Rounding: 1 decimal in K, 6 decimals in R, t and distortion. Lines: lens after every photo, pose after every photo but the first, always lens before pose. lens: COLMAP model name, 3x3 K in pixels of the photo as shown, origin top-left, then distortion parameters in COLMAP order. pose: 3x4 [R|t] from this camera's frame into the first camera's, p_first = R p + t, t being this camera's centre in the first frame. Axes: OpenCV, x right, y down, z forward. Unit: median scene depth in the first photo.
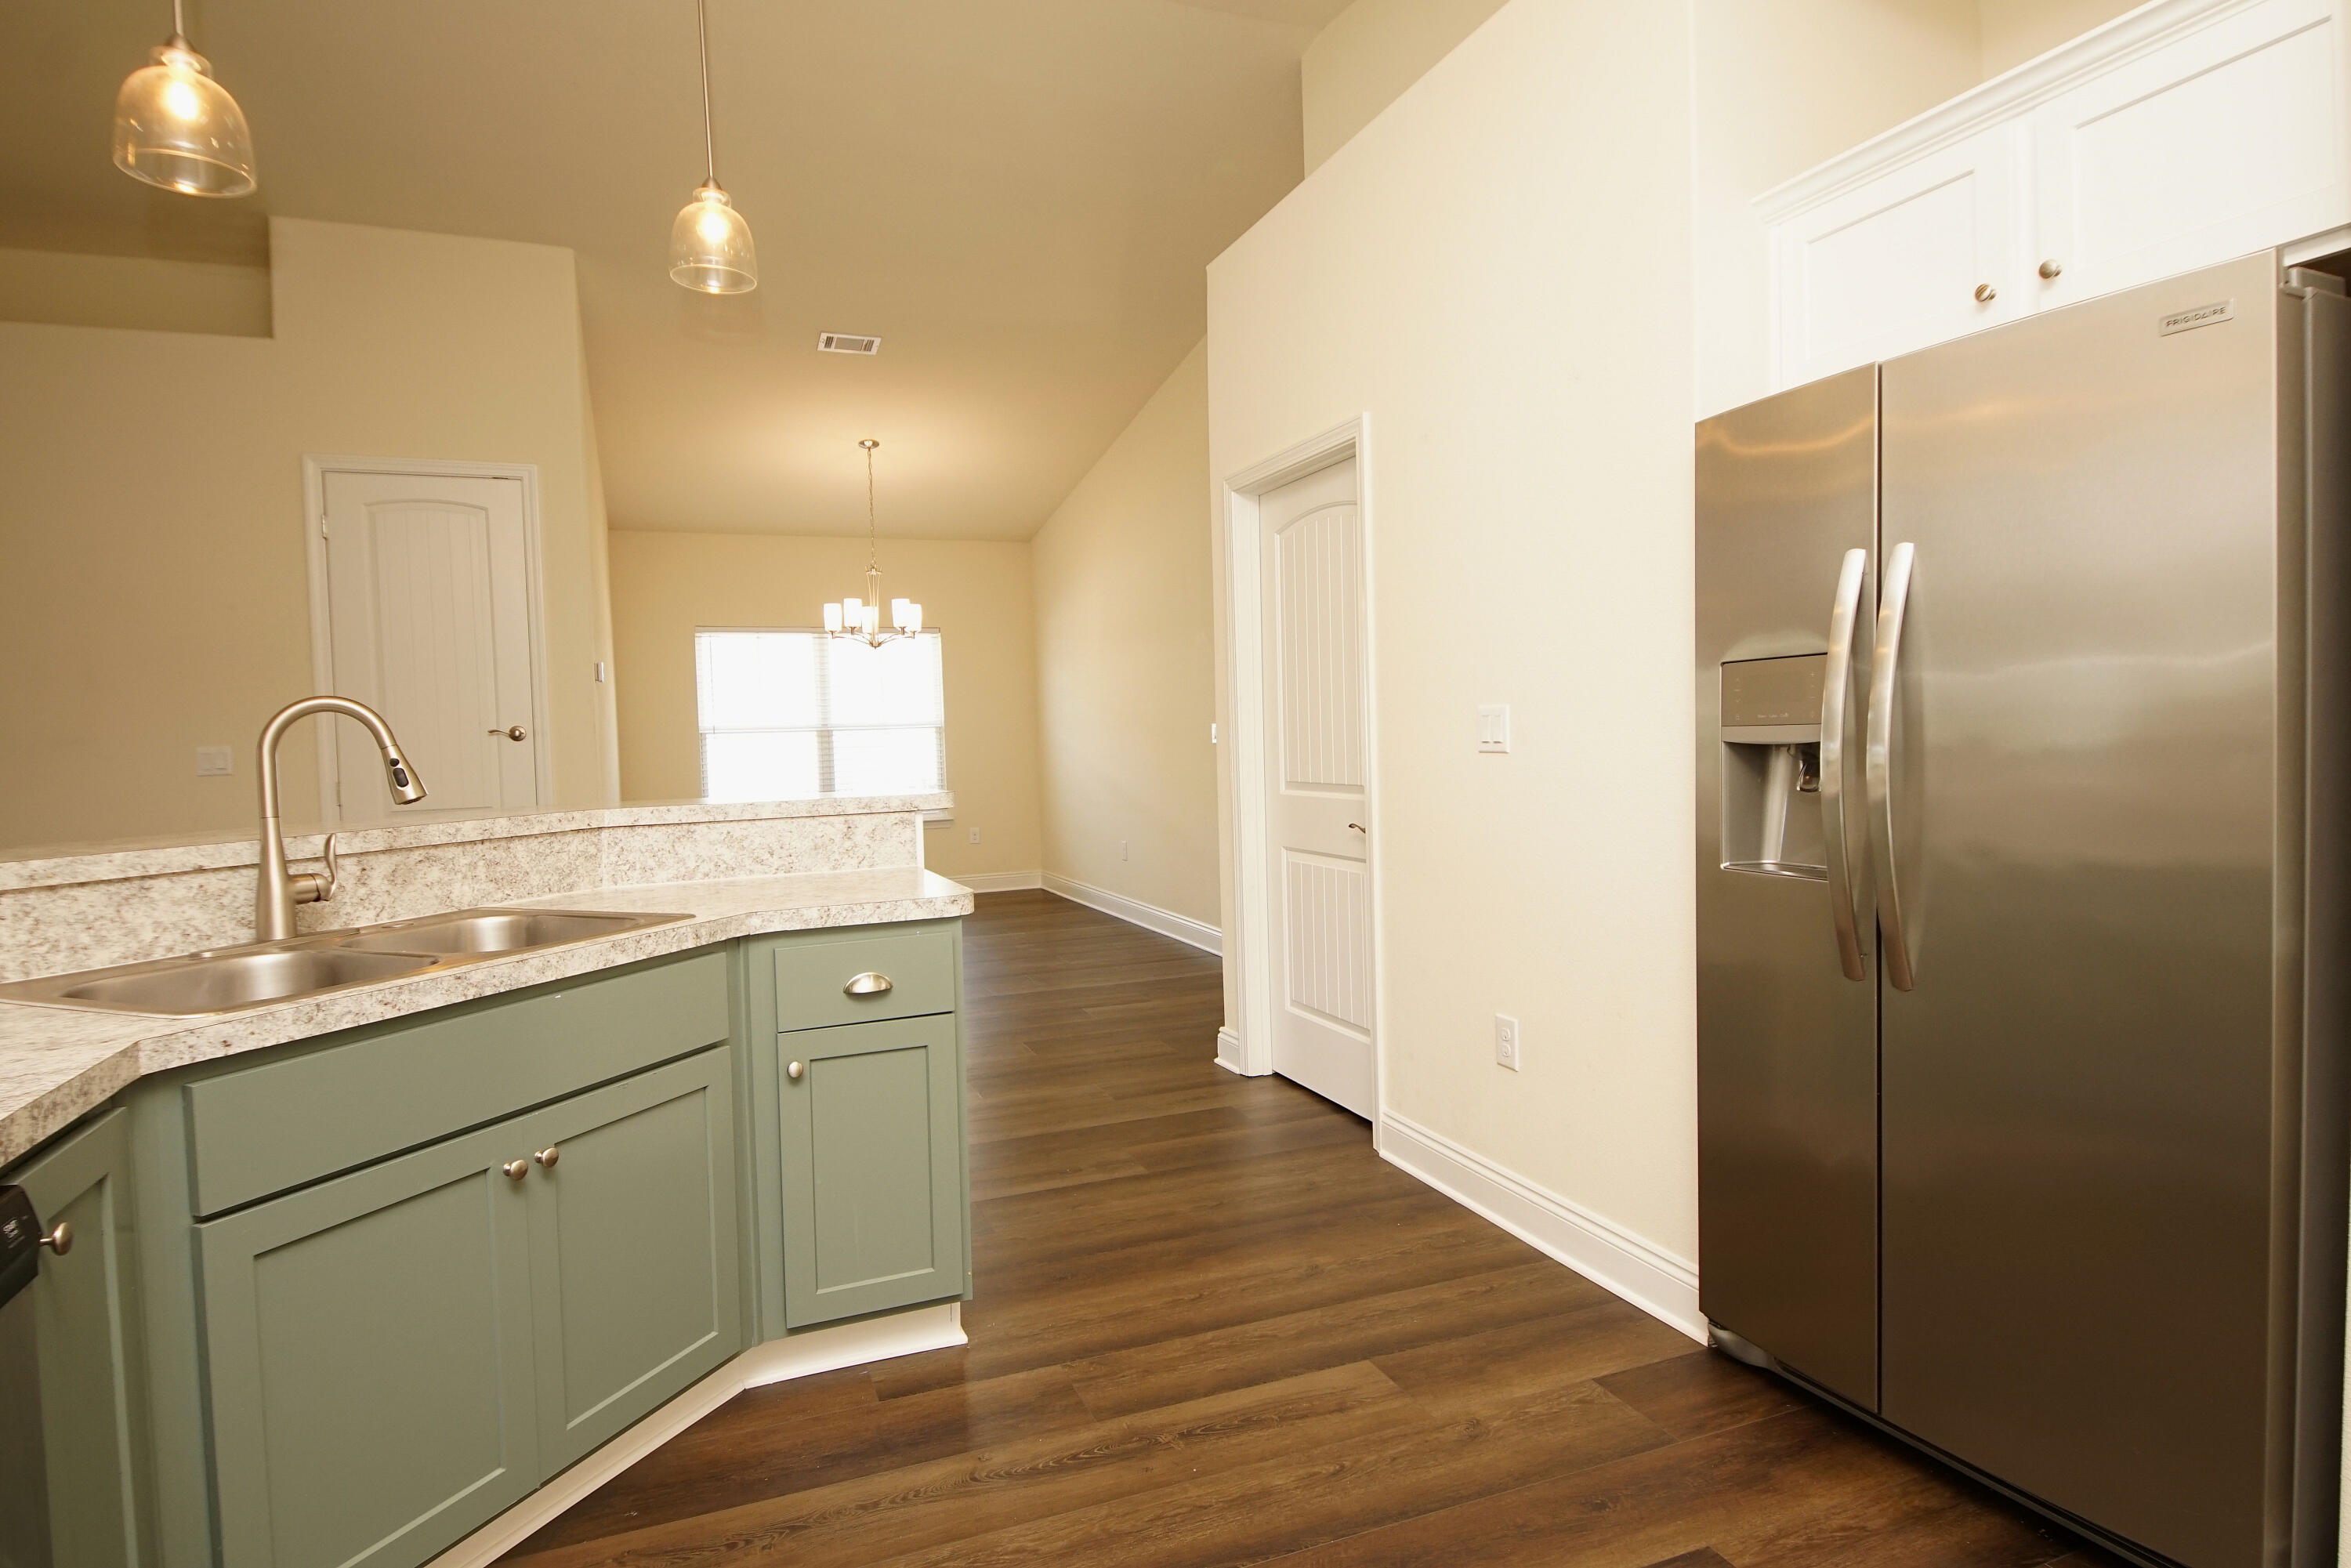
lens RADIAL K [[1264.4, 0, 1157.1], [0, 1264.4, 770.4], [0, 0, 1]] dist [0.022013, -0.015812]
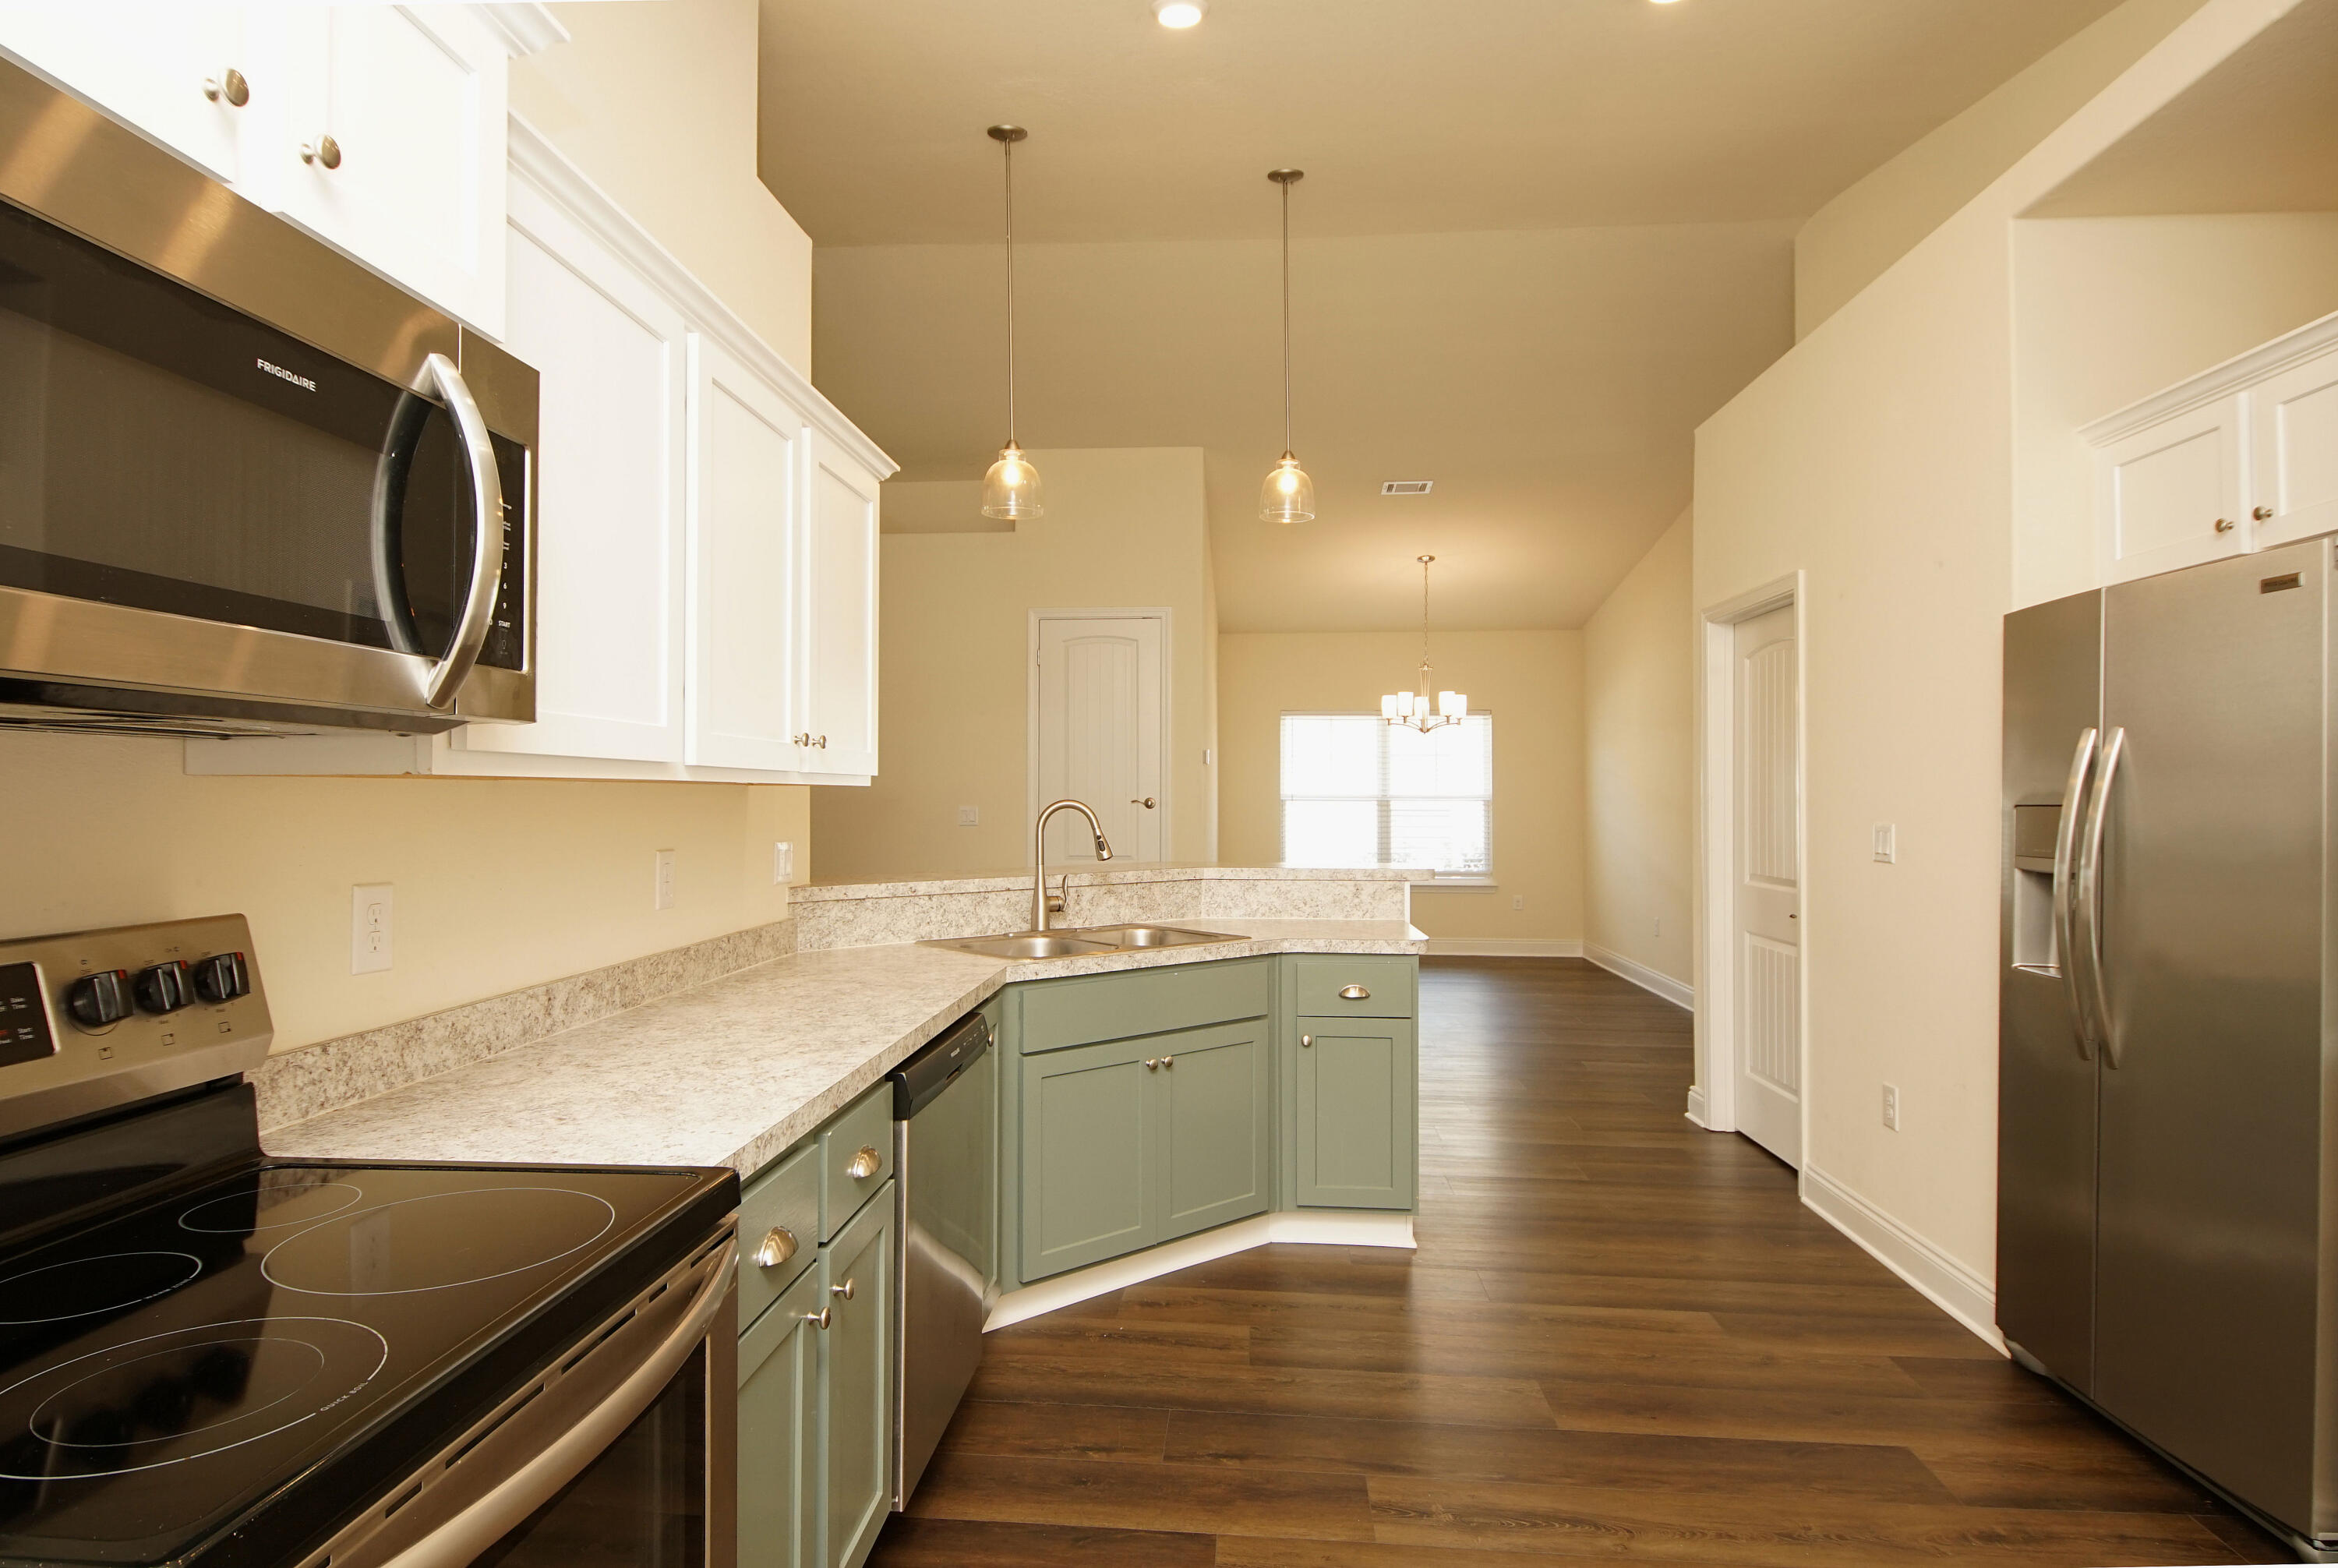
lens RADIAL K [[1270.8, 0, 1162.4], [0, 1270.8, 778.4], [0, 0, 1]] dist [0.008966, -0.000022]
pose [[0.901293, 0.027065, -0.432364, 0.176353], [-0.044293, 0.998573, -0.029824, -0.027414], [0.430940, 0.046031, 0.901206, -0.402643]]
